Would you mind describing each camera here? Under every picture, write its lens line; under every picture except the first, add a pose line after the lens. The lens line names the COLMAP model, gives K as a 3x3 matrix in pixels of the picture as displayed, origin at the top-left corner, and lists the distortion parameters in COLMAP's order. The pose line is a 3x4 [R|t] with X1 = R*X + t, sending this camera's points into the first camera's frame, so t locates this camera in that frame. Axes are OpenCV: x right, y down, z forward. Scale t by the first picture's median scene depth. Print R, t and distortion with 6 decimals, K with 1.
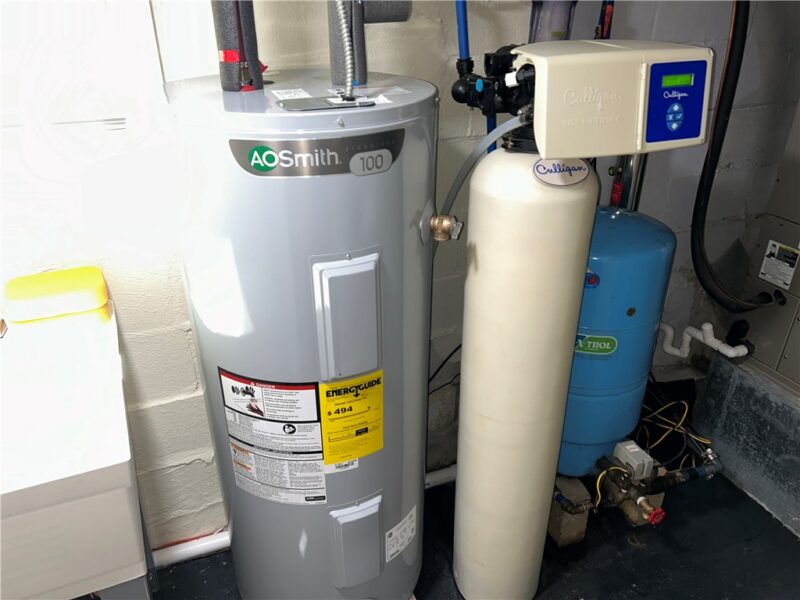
lens RADIAL K [[608.0, 0, 403.4], [0, 608.0, 302.2], [0, 0, 1]] dist [0.006794, 0.005513]
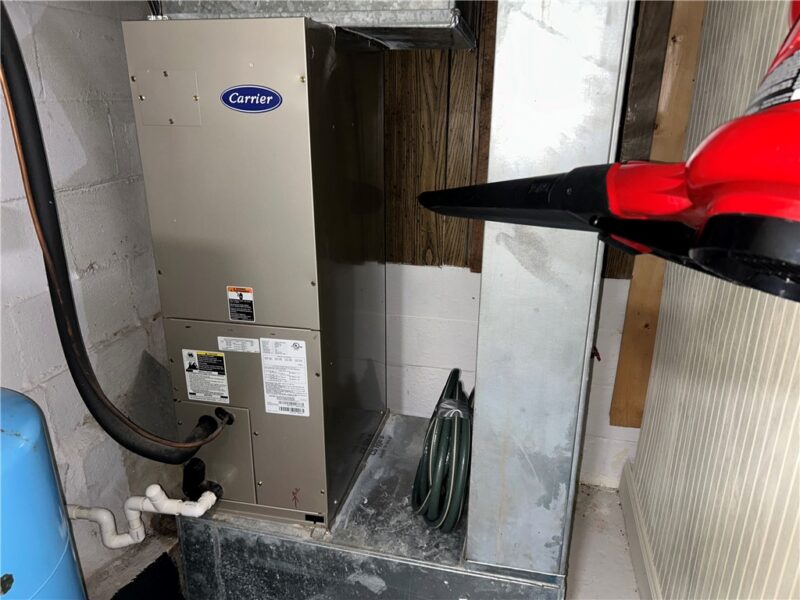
lens RADIAL K [[608.0, 0, 403.5], [0, 608.0, 300.9], [0, 0, 1]] dist [0.006794, 0.005513]
pose [[0.578460, -0.264160, 0.771753, 0.192832], [0.384490, 0.922715, 0.027642, -0.068781], [-0.719410, 0.280741, 0.635321, 0.307856]]
